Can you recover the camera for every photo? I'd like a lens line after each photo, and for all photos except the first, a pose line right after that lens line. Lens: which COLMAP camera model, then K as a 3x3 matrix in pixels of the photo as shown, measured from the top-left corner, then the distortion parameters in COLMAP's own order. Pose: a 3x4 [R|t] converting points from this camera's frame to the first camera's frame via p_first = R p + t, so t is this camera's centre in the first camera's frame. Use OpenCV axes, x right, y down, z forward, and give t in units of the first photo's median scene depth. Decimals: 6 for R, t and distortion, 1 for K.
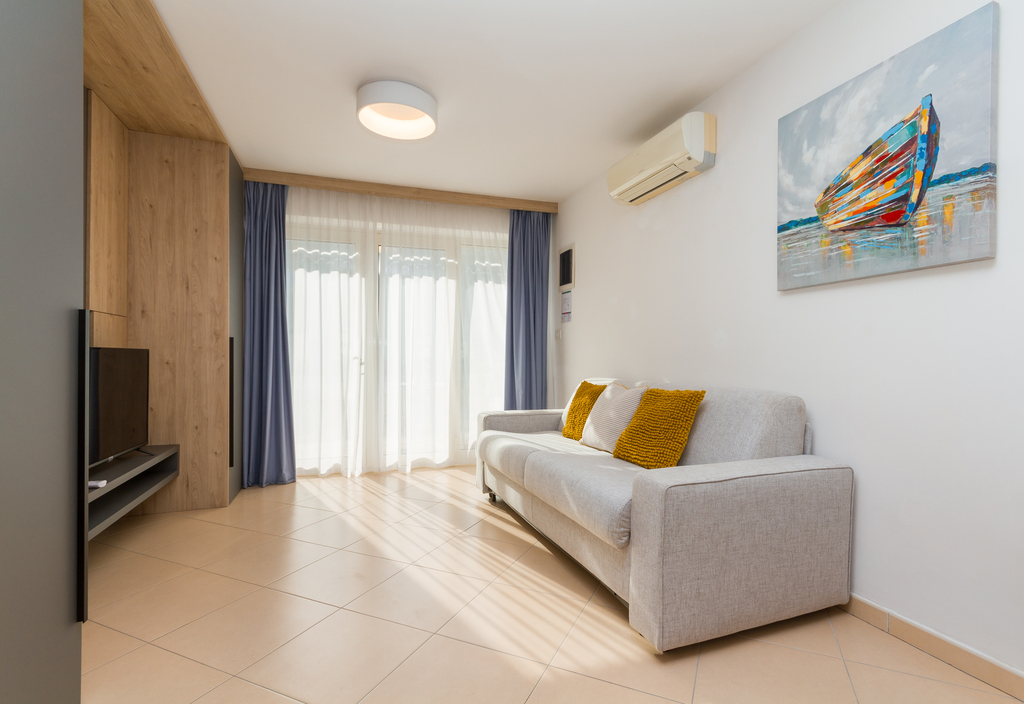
lens RADIAL K [[486.1, 0, 527.9], [0, 486.1, 360.5], [0, 0, 1]] dist [0.005057, -0.000400]
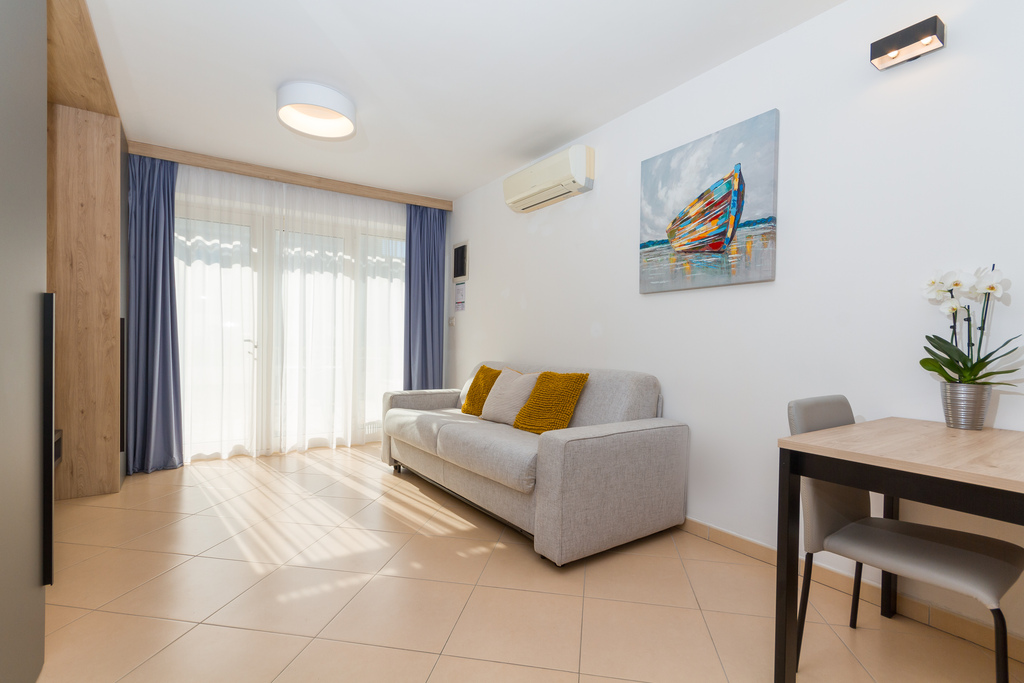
lens RADIAL K [[475.7, 0, 516.8], [0, 475.7, 352.1], [0, 0, 1]] dist [-0.002619, -0.000334]
pose [[0.970041, 0.006642, 0.242850, -0.127743], [-0.009912, 0.999876, 0.012243, 0.001026], [-0.242739, -0.014283, 0.969987, -0.176900]]
